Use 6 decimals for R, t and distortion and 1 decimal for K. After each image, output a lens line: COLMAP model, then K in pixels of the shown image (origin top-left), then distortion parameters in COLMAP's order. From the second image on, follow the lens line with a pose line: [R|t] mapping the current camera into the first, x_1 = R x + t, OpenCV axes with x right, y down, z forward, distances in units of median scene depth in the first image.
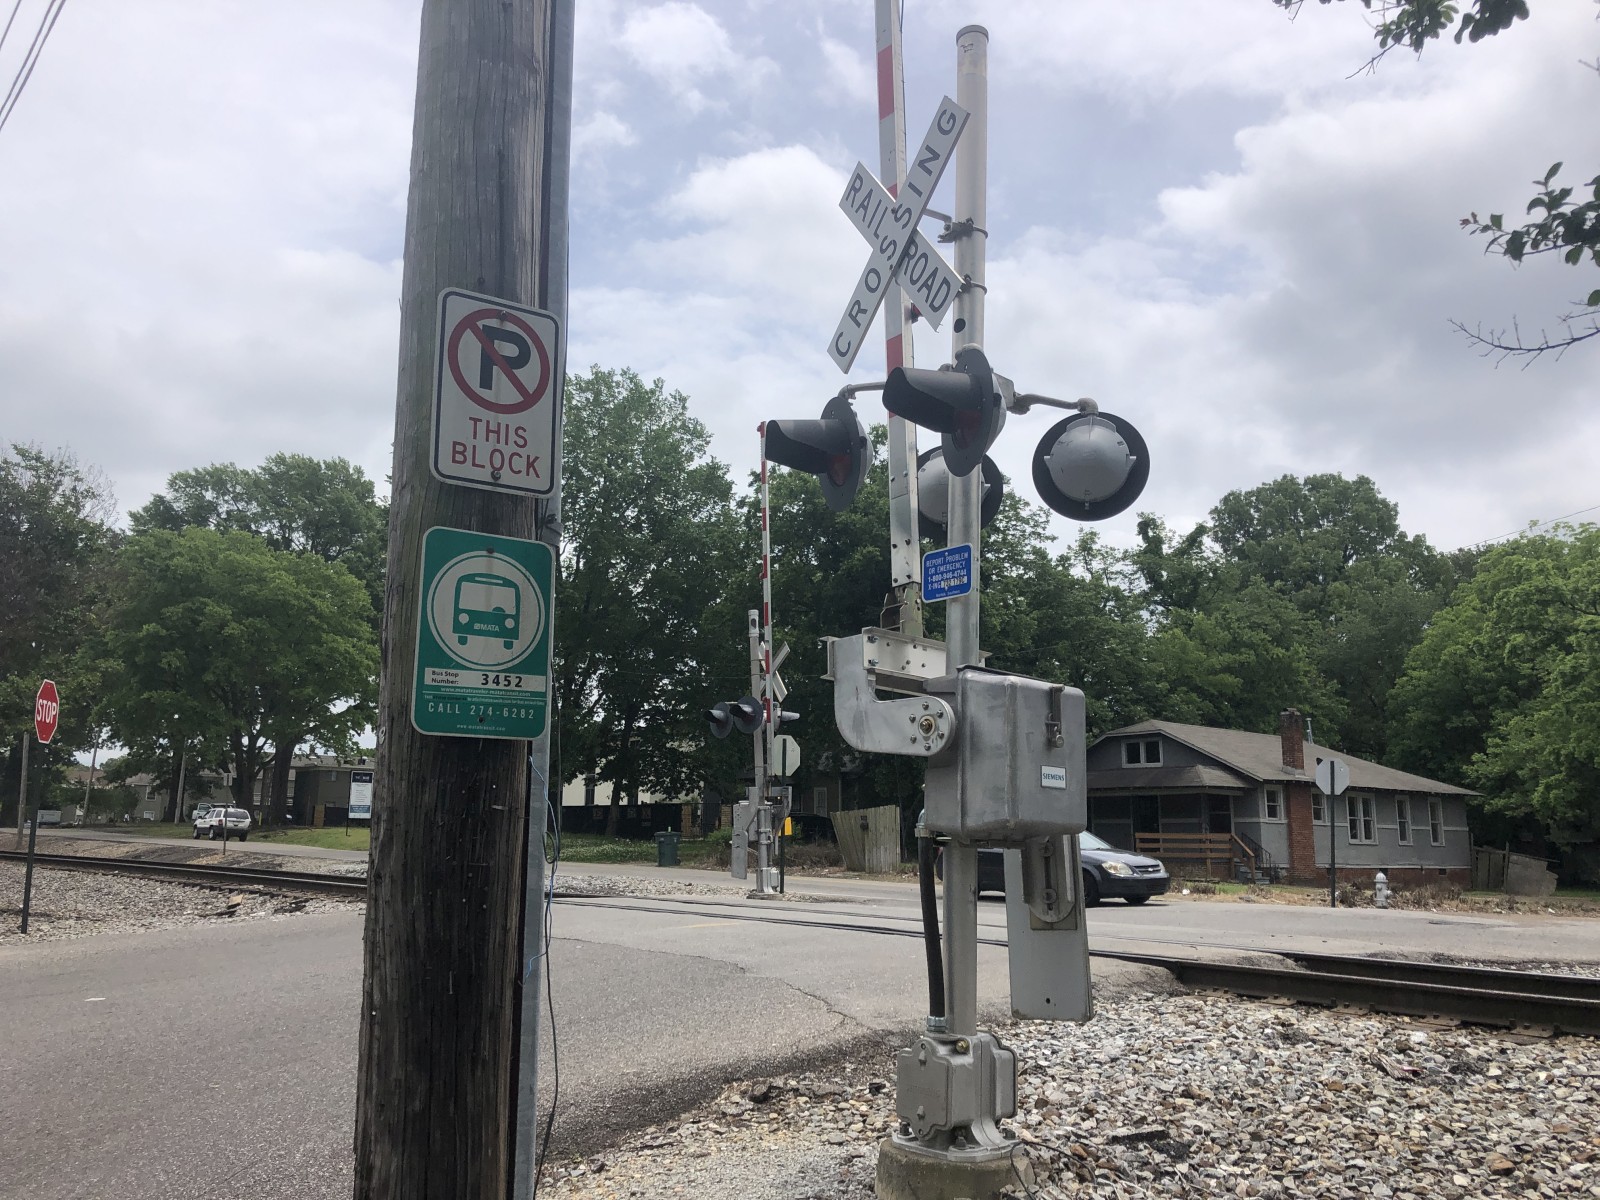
lens RADIAL K [[1285.5, 0, 790.6], [0, 1285.5, 601.7], [0, 0, 1]] dist [0.039359, -0.042623]
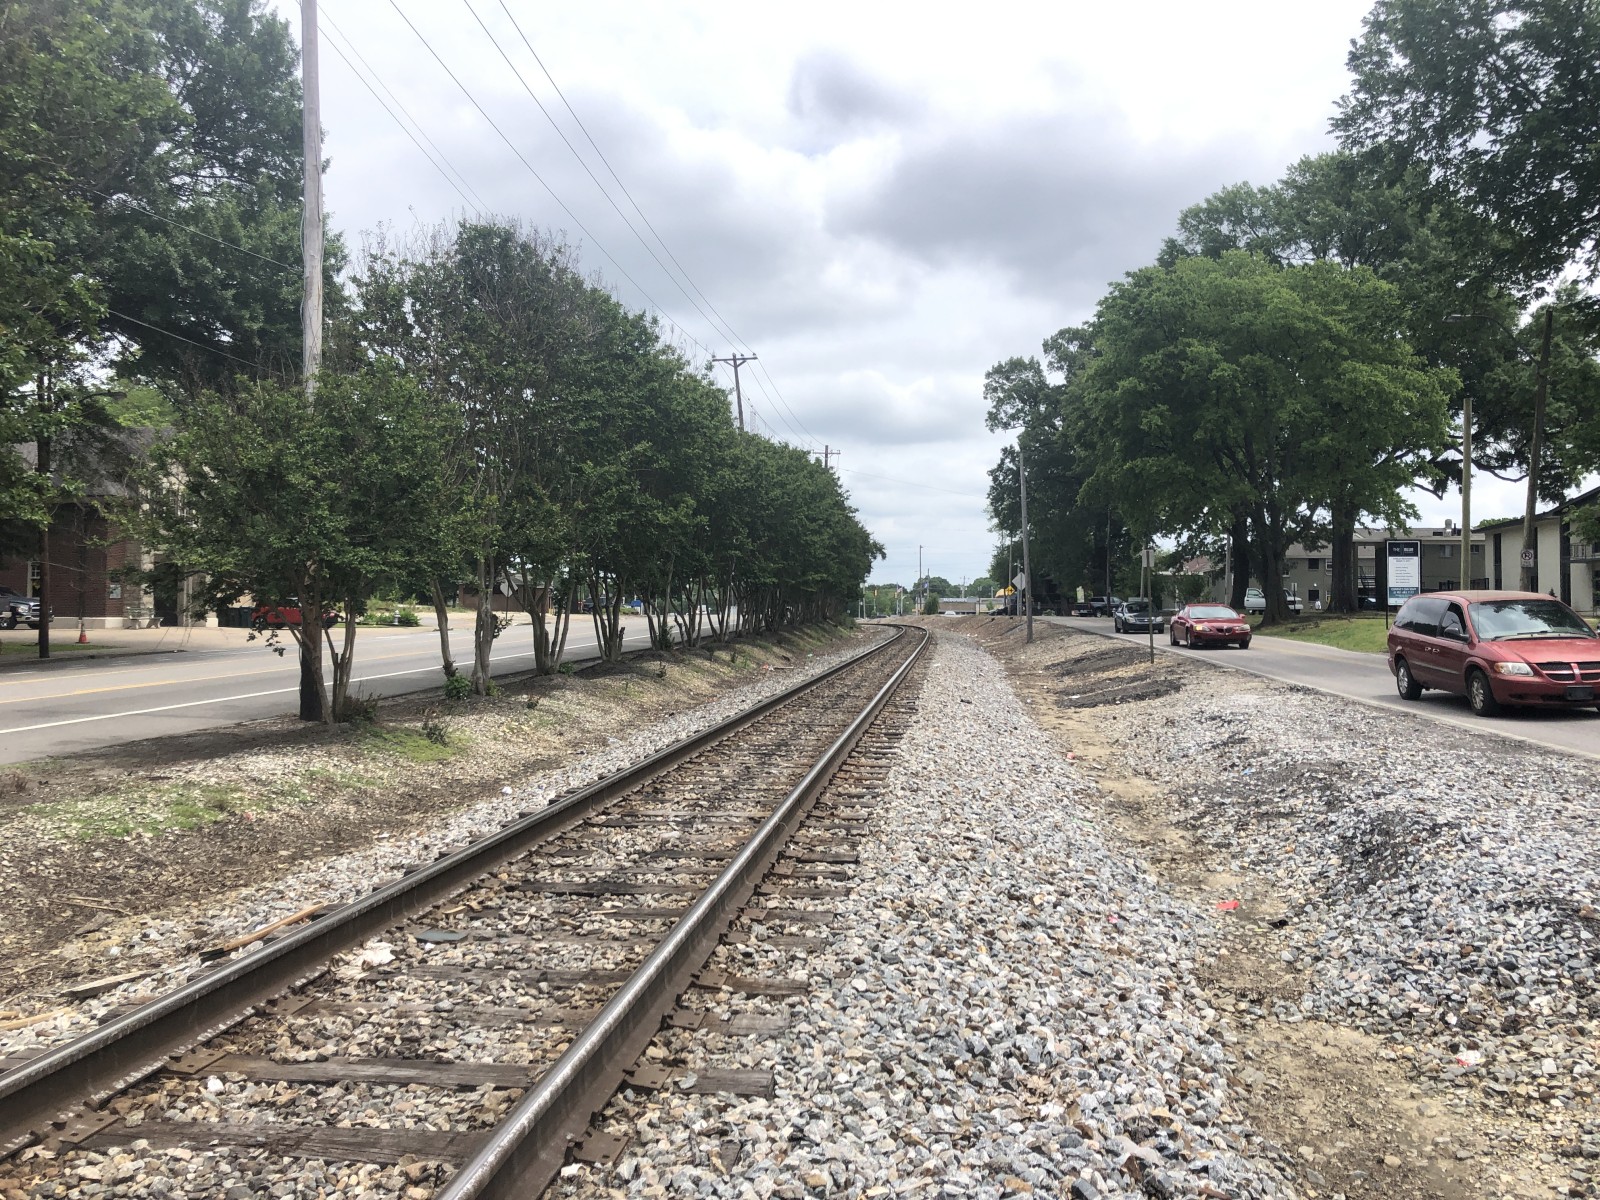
lens RADIAL K [[1285.5, 0, 814.7], [0, 1285.5, 600.9], [0, 0, 1]] dist [0.039359, -0.042623]
pose [[0.689257, -0.011018, -0.724433, -0.046395], [0.131807, 0.985106, 0.110424, 0.055750], [0.712427, -0.171596, 0.680443, 0.367176]]
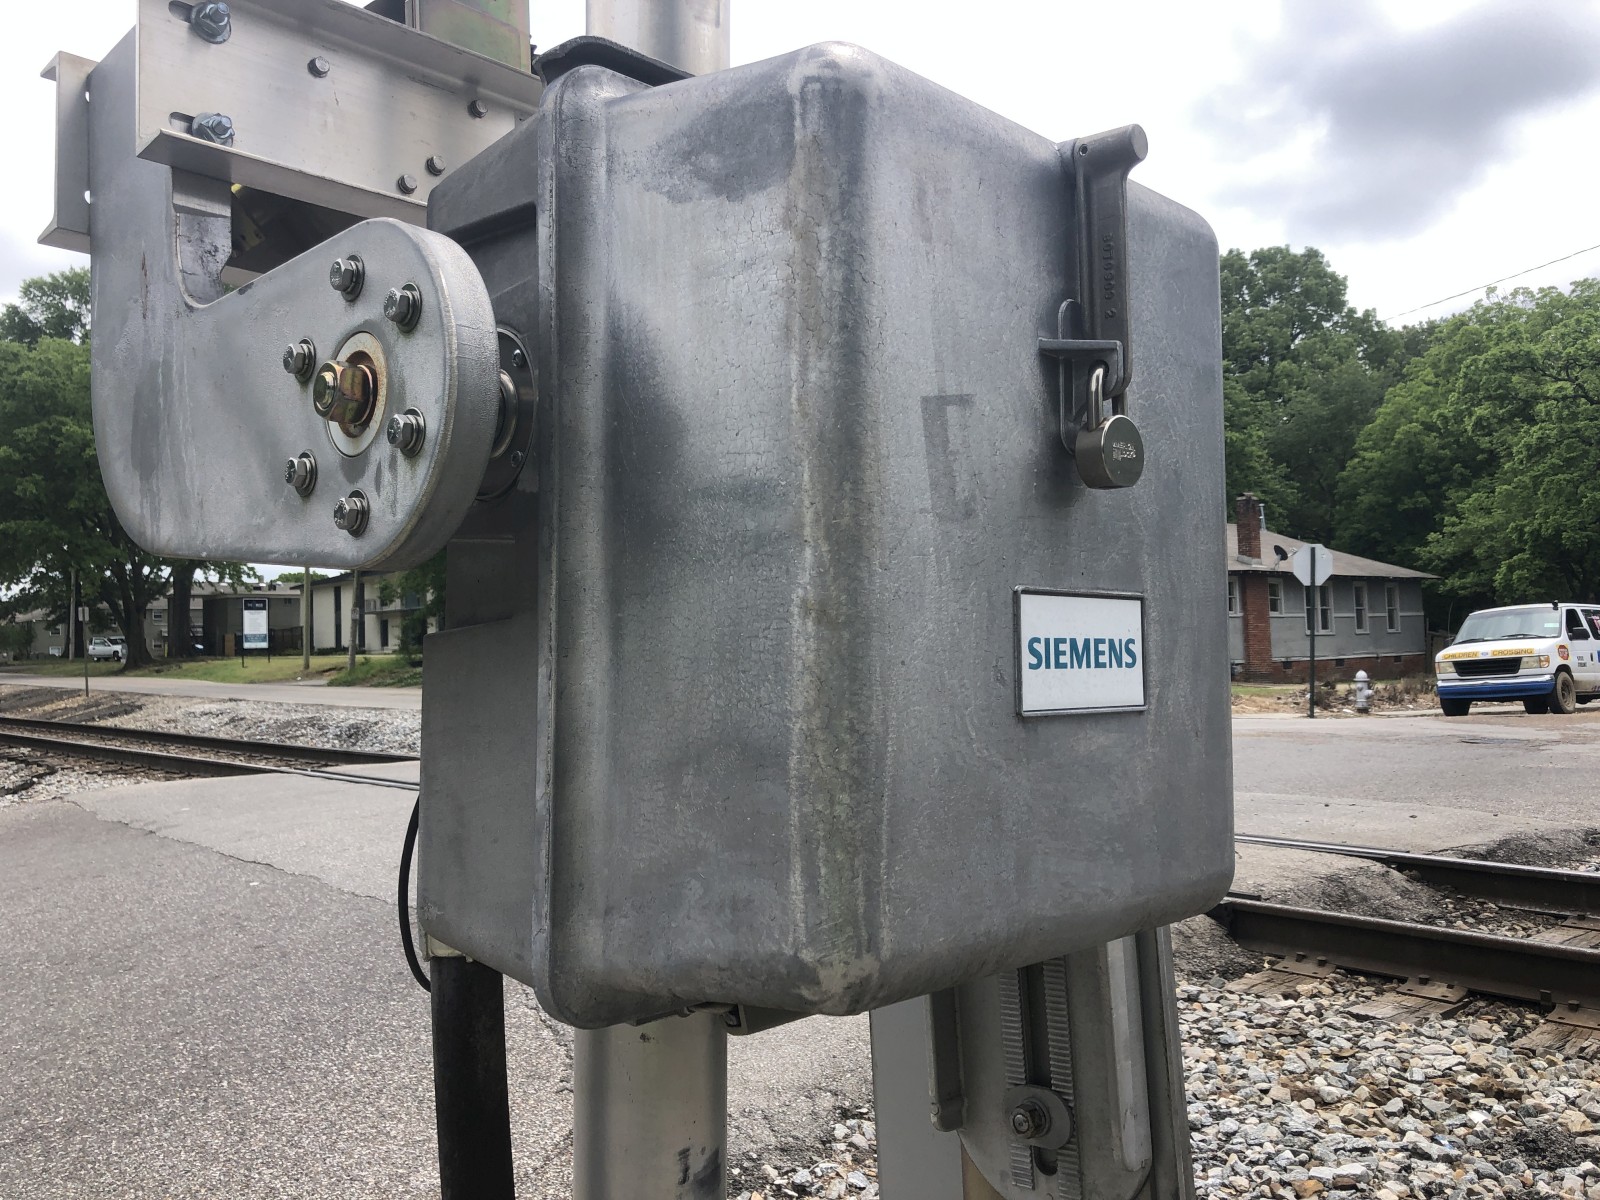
lens RADIAL K [[1285.5, 0, 792.7], [0, 1285.5, 584.4], [0, 0, 1]] dist [0.039359, -0.042623]
pose [[0.998171, -0.038741, 0.046414, 0.016183], [0.032129, 0.990243, 0.135597, 0.010473], [-0.051214, -0.133858, 0.989676, 0.085924]]
